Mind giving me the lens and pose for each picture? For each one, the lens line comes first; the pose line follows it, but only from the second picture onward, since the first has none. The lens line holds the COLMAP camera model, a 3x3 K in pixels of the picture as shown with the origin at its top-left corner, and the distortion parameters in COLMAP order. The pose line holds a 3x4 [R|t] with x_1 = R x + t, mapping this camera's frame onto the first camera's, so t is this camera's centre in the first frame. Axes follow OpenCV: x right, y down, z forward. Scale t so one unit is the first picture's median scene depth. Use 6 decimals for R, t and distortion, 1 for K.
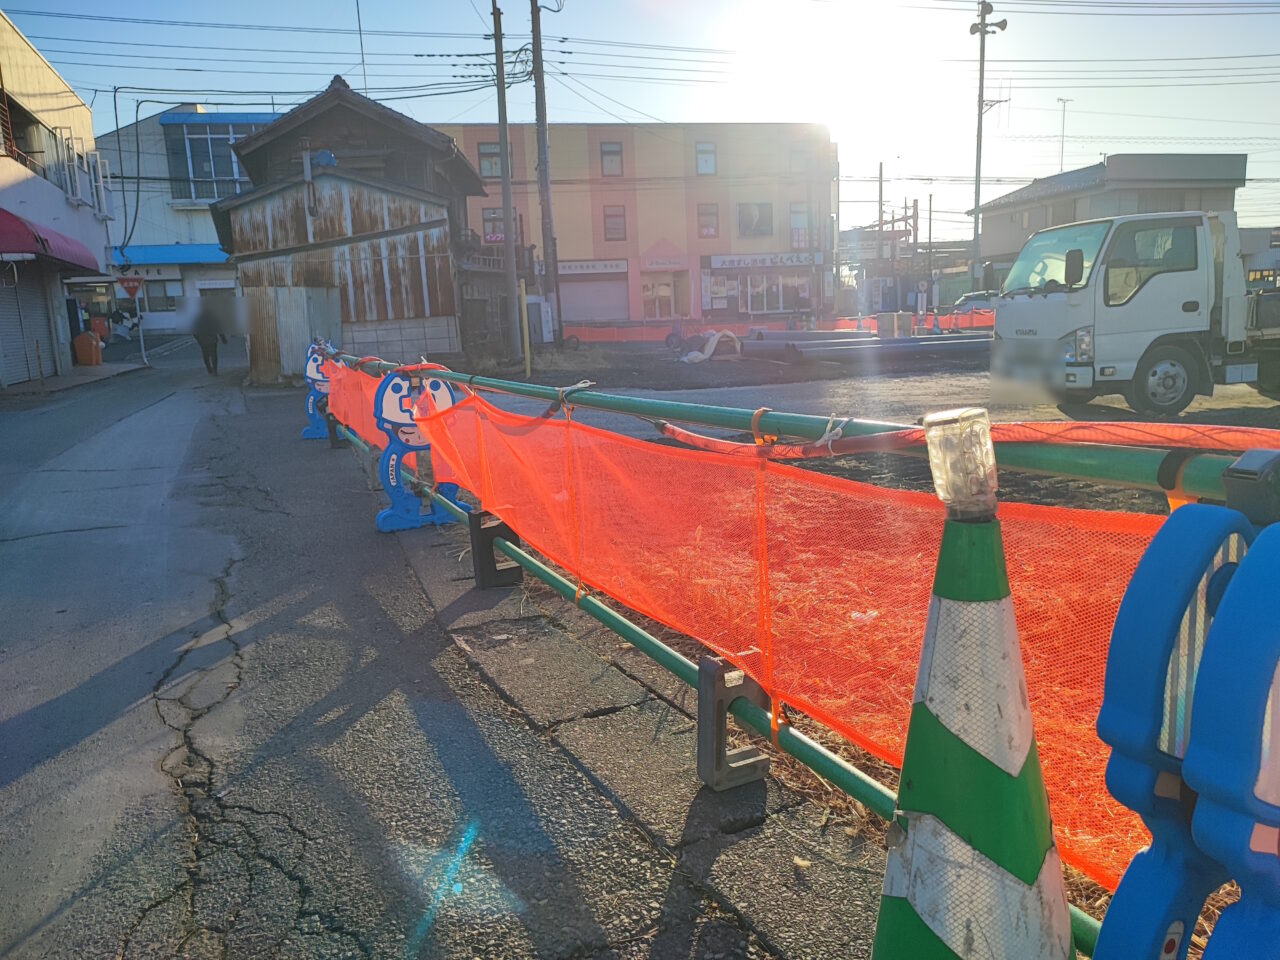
lens RADIAL K [[915.4, 0, 642.2], [0, 915.4, 471.9], [0, 0, 1]] dist [0.026292, -0.024928]
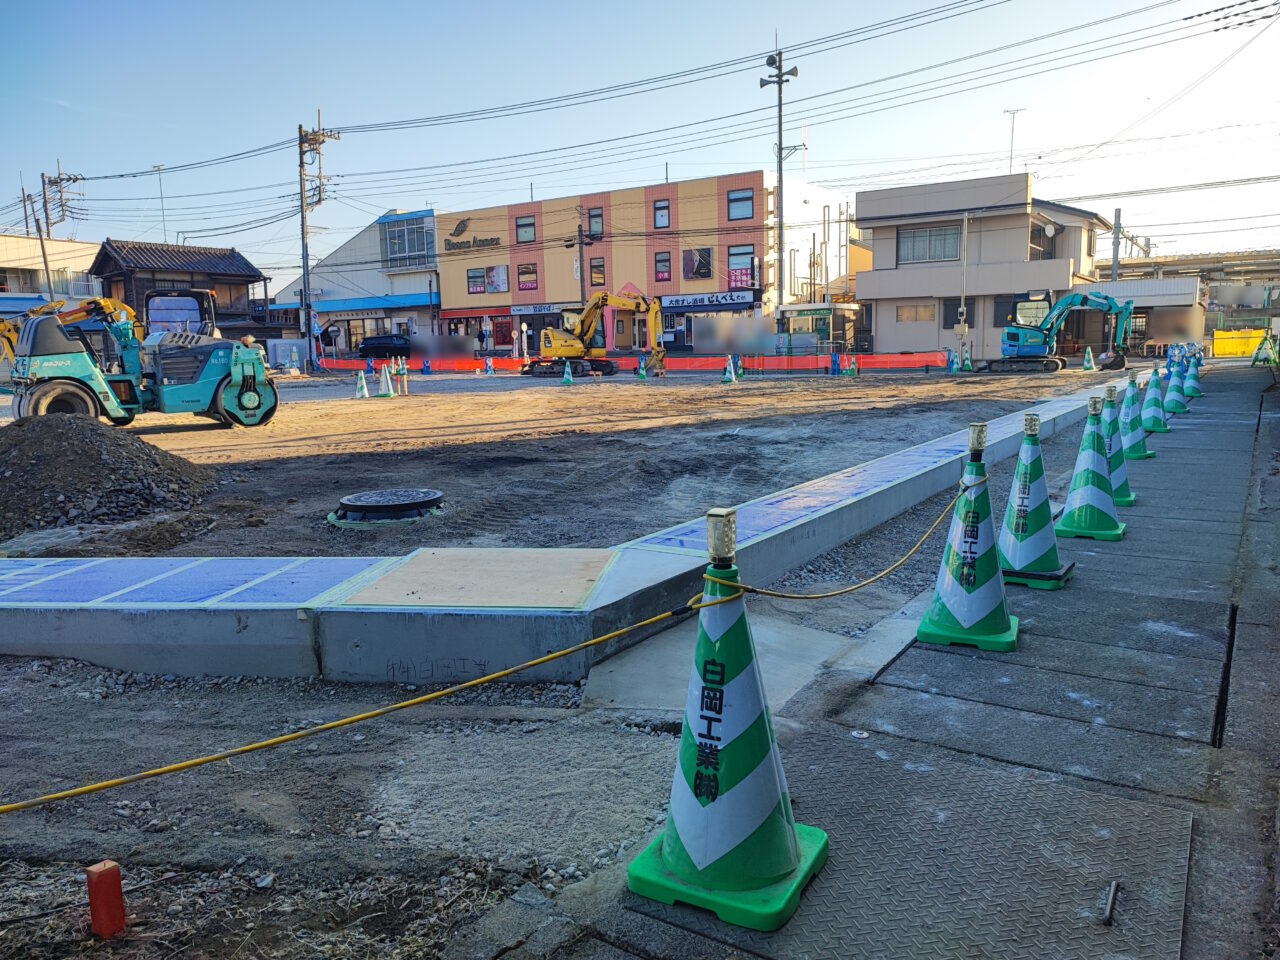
lens RADIAL K [[915.4, 0, 633.2], [0, 915.4, 480.6], [0, 0, 1]] dist [0.026292, -0.024928]
pose [[0.712284, 0.125098, -0.690653, 0.885725], [-0.122915, 0.991015, 0.052738, -0.060048], [0.691045, 0.047328, 0.721260, 0.142971]]
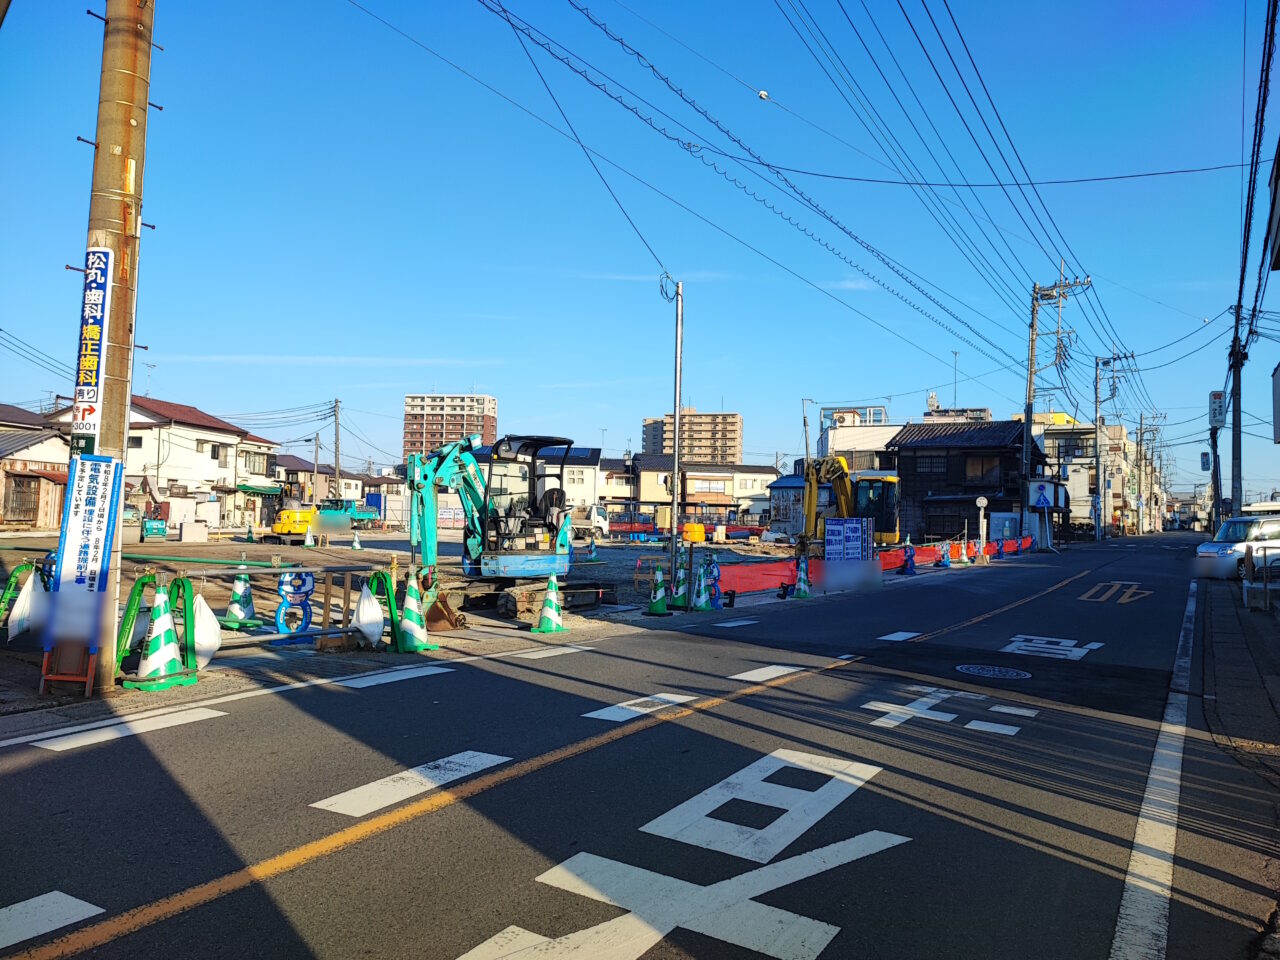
lens RADIAL K [[915.4, 0, 640.5], [0, 915.4, 478.2], [0, 0, 1]] dist [0.026292, -0.024928]
pose [[-0.671367, -0.002658, -0.741120, 0.838496], [-0.119477, 0.987302, 0.104691, -0.197345], [0.731431, 0.158833, -0.663160, 0.917598]]
